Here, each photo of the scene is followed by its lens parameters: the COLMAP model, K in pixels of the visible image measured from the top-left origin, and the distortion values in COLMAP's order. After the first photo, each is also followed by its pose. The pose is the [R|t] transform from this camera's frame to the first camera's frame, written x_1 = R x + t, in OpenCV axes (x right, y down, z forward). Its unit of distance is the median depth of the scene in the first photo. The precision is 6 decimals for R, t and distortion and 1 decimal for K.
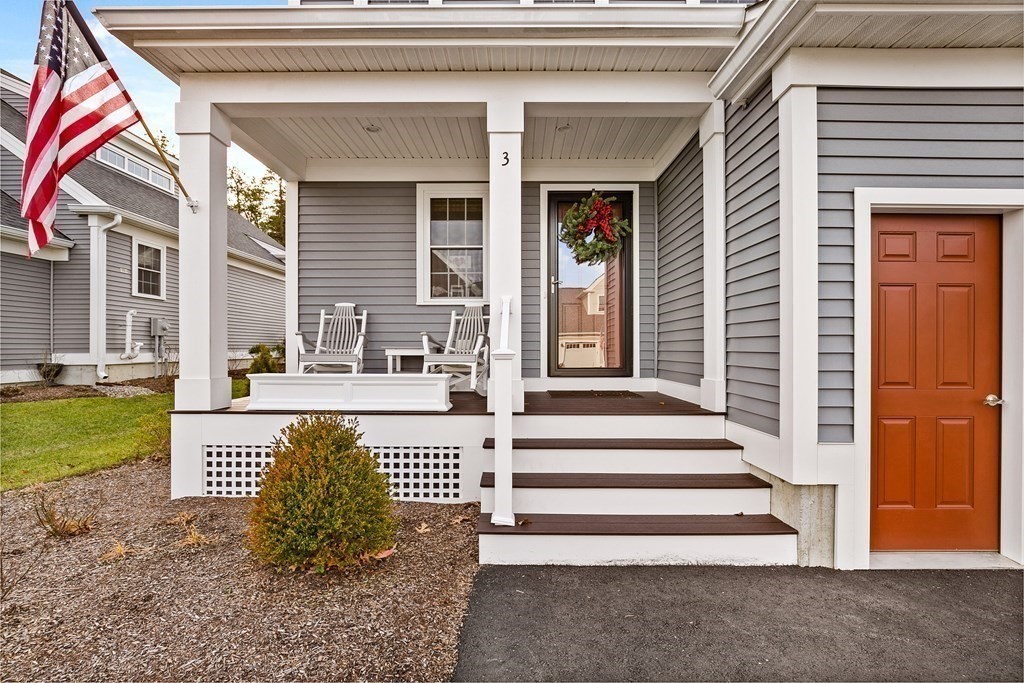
lens RADIAL K [[466.4, 0, 514.3], [0, 466.4, 347.1], [0, 0, 1]] dist [-0.012973, 0.000921]
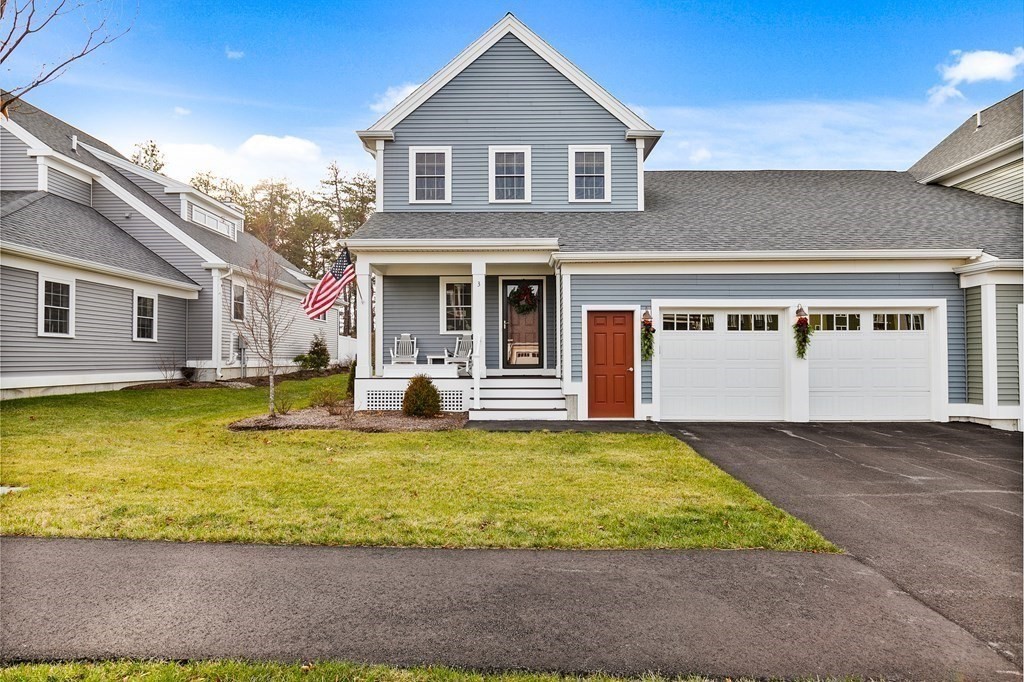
lens RADIAL K [[590.2, 0, 512.0], [0, 590.2, 341.0], [0, 0, 1]] dist [-0.002069, -0.000199]
pose [[0.999954, -0.004122, -0.008655, 0.152209], [0.003861, 0.999542, -0.030013, 0.022332], [0.008775, 0.029978, 0.999512, -1.825655]]
